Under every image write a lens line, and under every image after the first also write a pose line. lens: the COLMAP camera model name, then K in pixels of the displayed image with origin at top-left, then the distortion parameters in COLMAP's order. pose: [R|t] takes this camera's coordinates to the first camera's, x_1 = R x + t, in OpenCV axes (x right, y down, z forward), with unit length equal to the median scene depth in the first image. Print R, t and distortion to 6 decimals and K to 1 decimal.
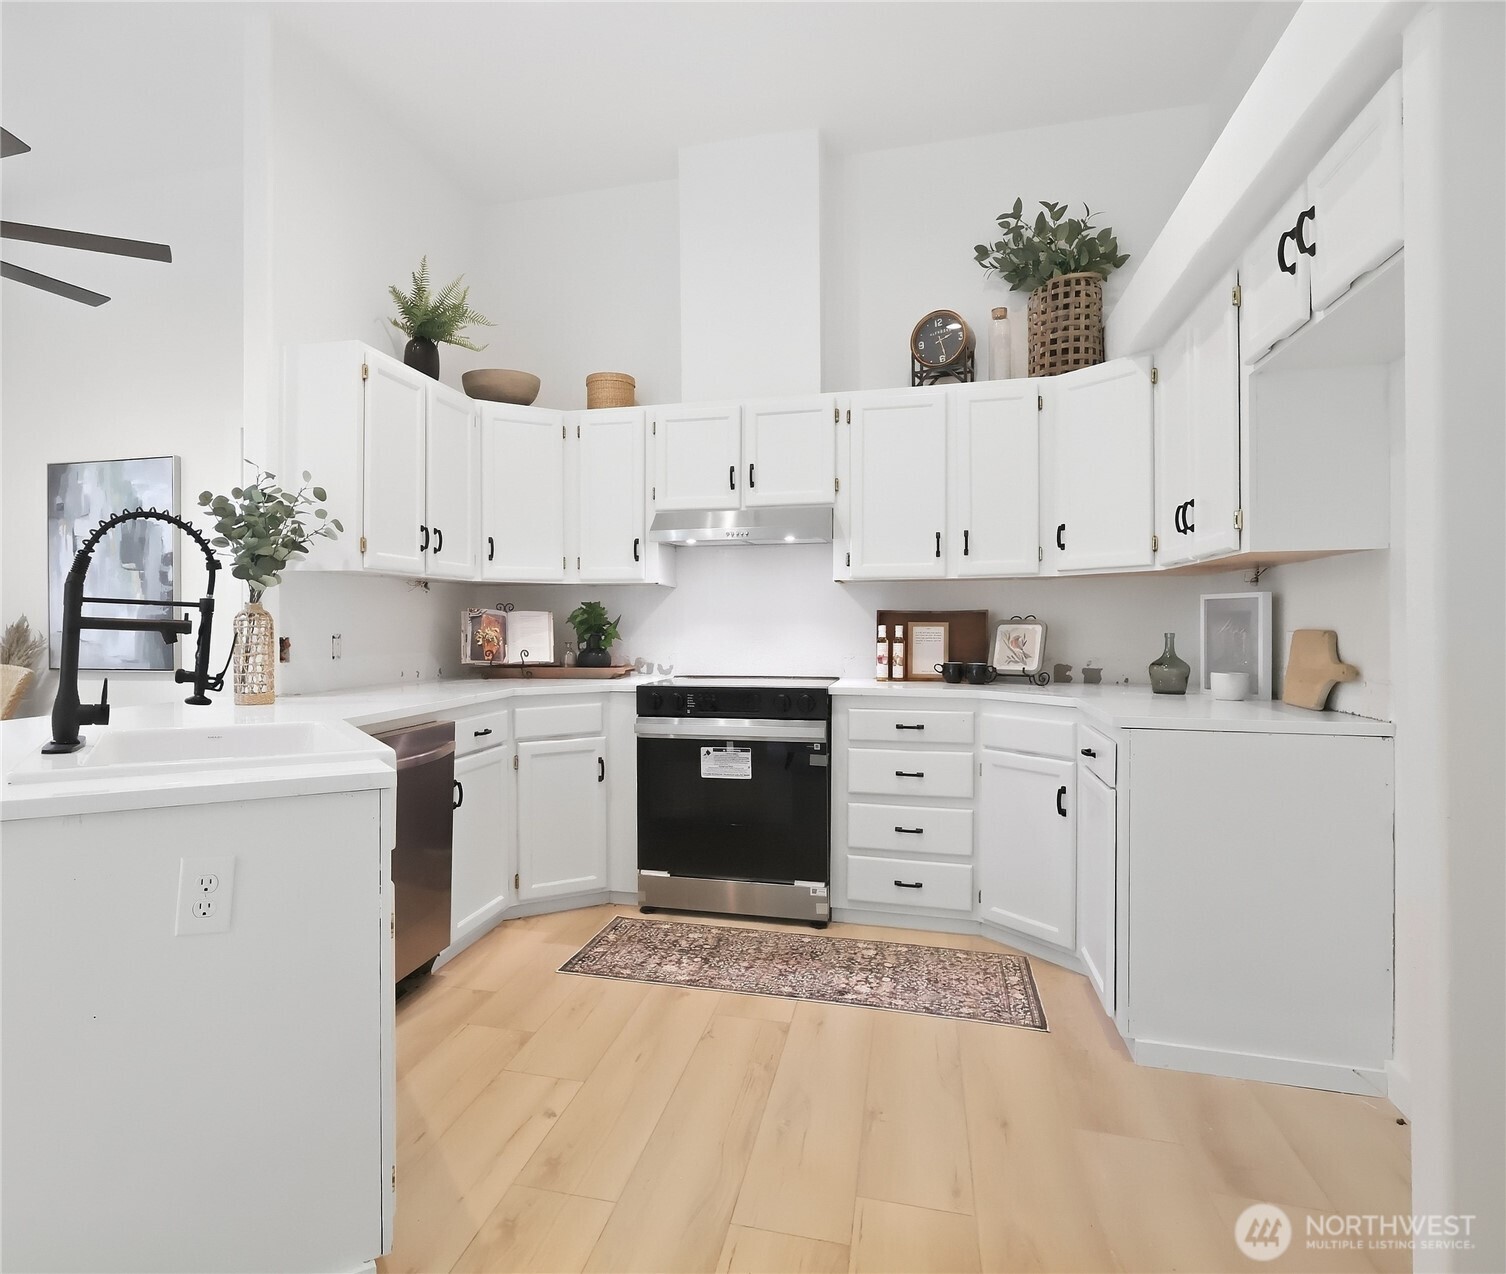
lens RADIAL K [[914.6, 0, 655.0], [0, 914.6, 626.2], [0, 0, 1]] dist [-0.001247, 0.002182]
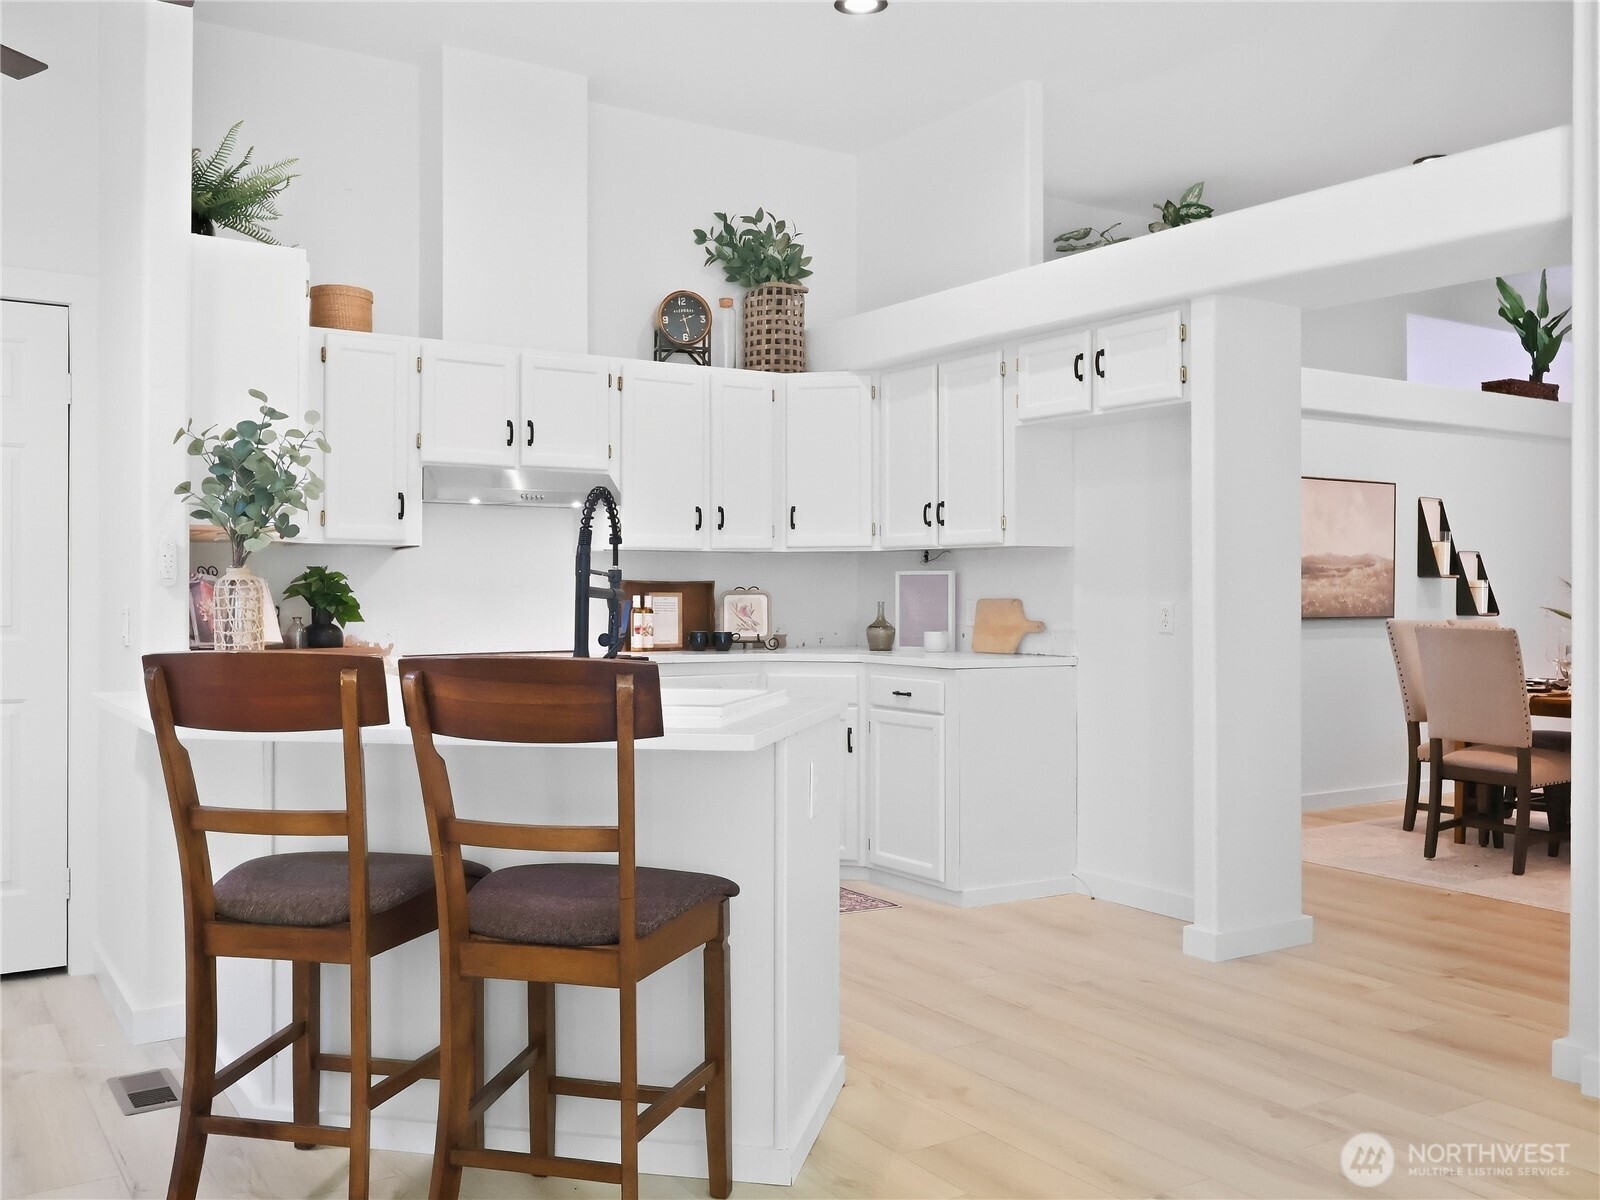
lens RADIAL K [[1443.9, 0, 807.5], [0, 1443.9, 596.2], [0, 0, 1]] dist [0.007952, -0.012628]
pose [[0.640020, 0.000997, 0.768358, -0.892603], [0.002351, 0.999992, -0.003256, 0.005473], [-0.768355, 0.003890, 0.640013, -0.154912]]
